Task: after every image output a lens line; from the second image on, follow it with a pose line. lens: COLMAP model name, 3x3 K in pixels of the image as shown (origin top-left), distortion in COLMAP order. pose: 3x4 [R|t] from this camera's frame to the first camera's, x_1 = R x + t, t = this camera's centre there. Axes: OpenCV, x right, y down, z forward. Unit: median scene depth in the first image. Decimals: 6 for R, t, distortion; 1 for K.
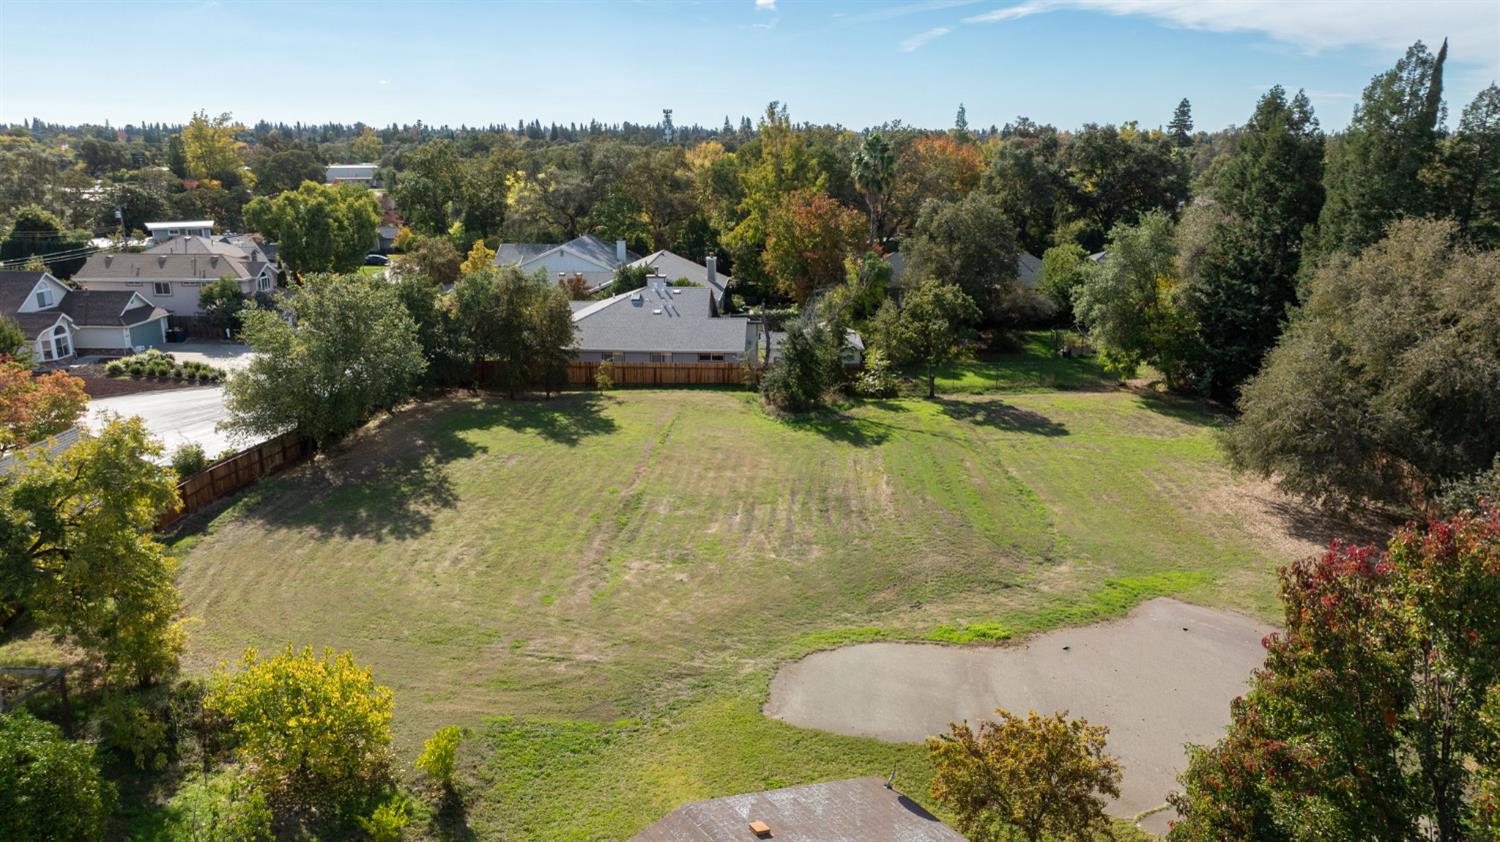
lens RADIAL K [[1050.6, 0, 753.9], [0, 1050.6, 420.5], [0, 0, 1]] dist [-0.039256, 0.012641]
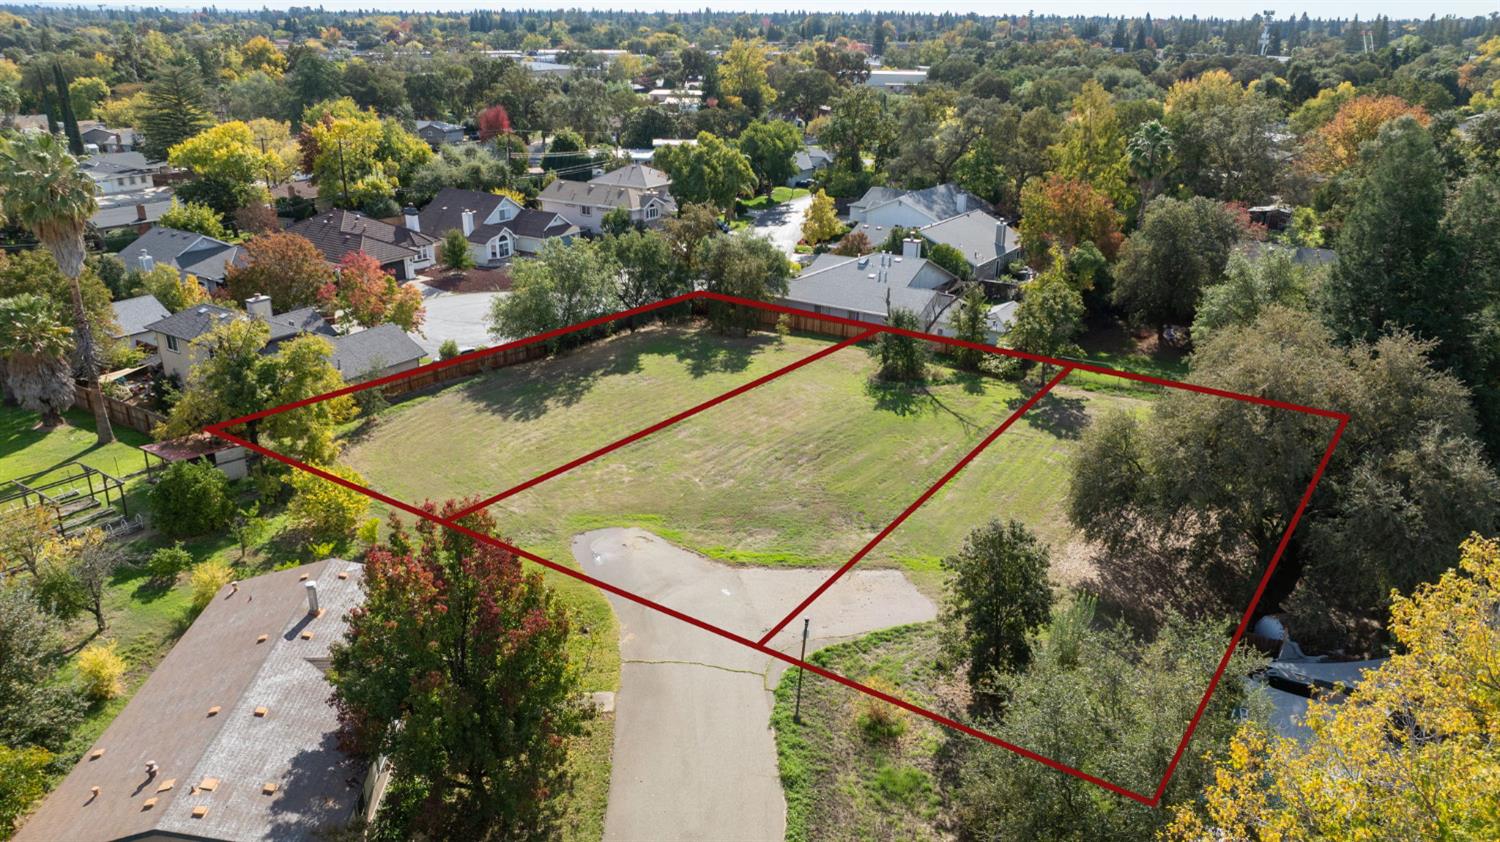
lens RADIAL K [[1050.6, 0, 751.6], [0, 1050.6, 422.3], [0, 0, 1]] dist [-0.039256, 0.012641]
pose [[0.848636, 0.189363, -0.493922, 0.472804], [-0.138471, 0.980695, 0.138071, -0.097309], [0.510533, -0.048778, 0.858474, -0.127300]]
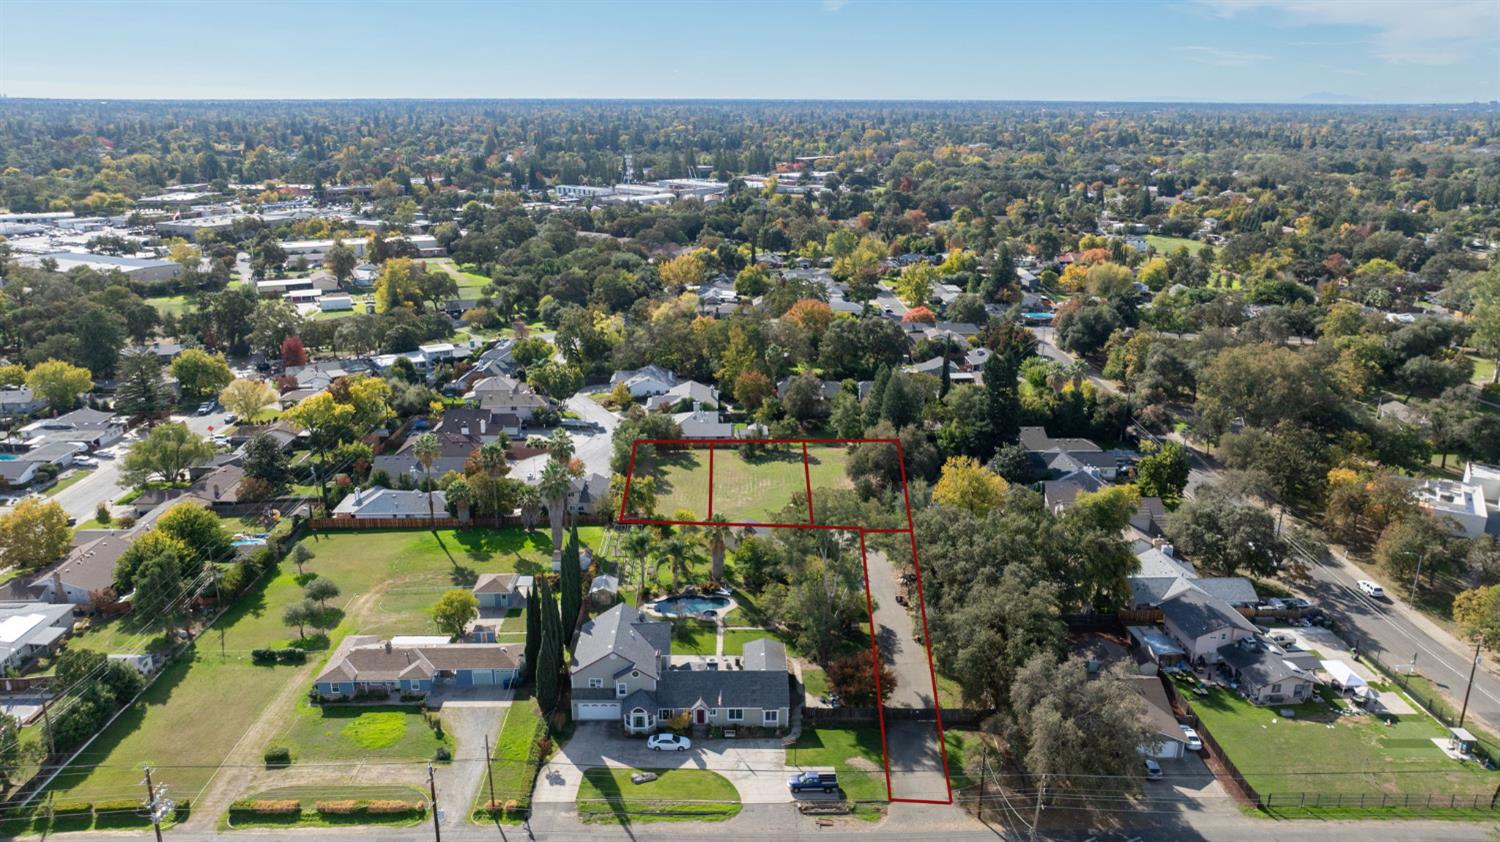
lens RADIAL K [[1050.6, 0, 745.4], [0, 1050.6, 421.7], [0, 0, 1]] dist [-0.039256, 0.012641]
pose [[0.998466, -0.020448, 0.051449, -0.138983], [0.018541, 0.999133, 0.037272, -0.243665], [-0.052166, -0.036261, 0.997980, -2.359445]]
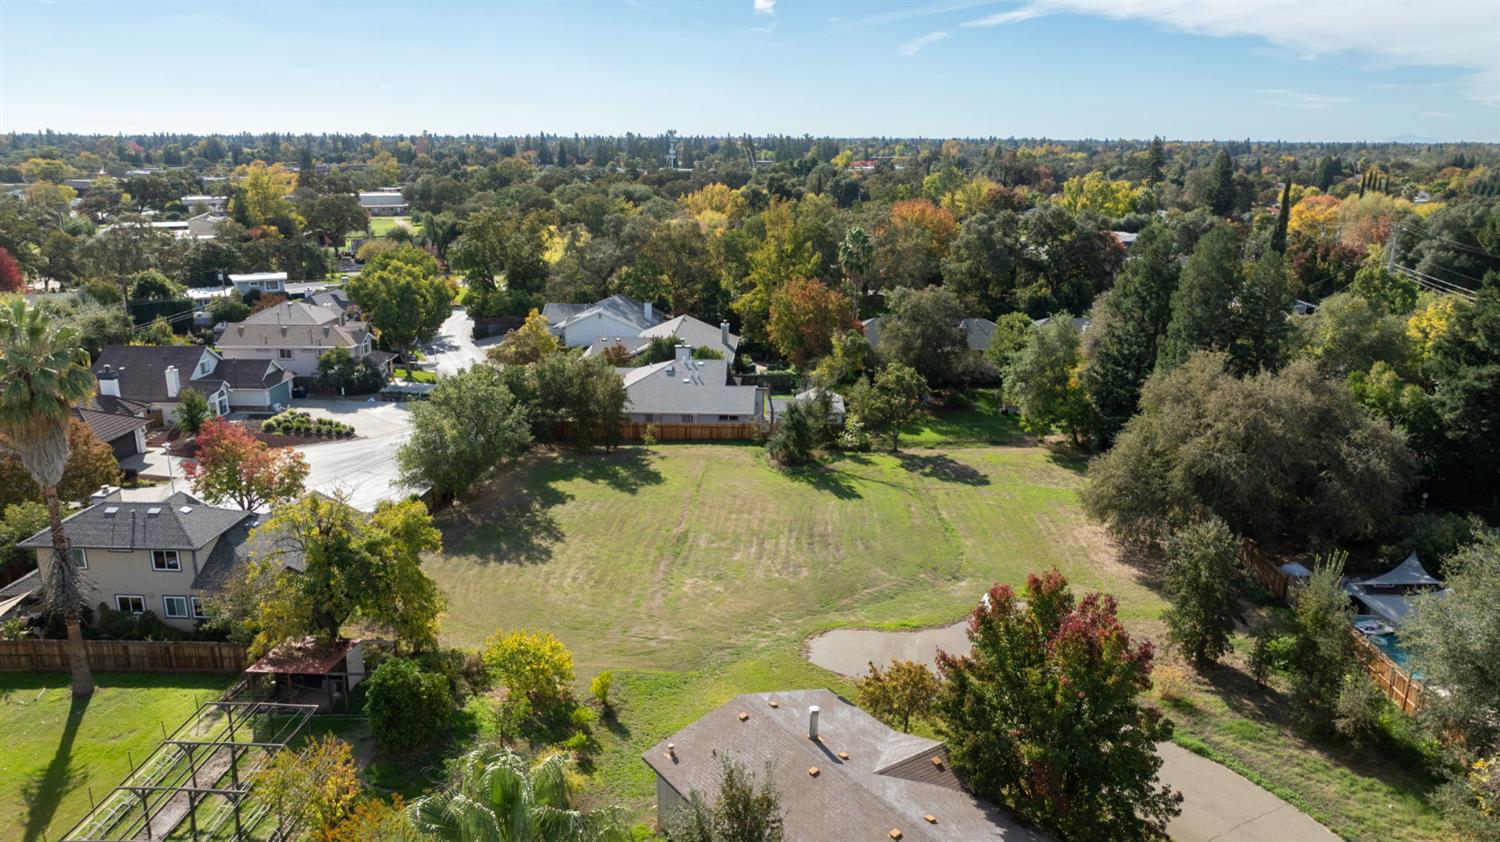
lens RADIAL K [[1050.6, 0, 751.1], [0, 1050.6, 418.3], [0, 0, 1]] dist [-0.039256, 0.012641]
pose [[0.999997, 0.000330, -0.002475, -0.009917], [-0.000343, 0.999986, -0.005363, -0.057105], [0.002473, 0.005364, 0.999983, -0.333472]]
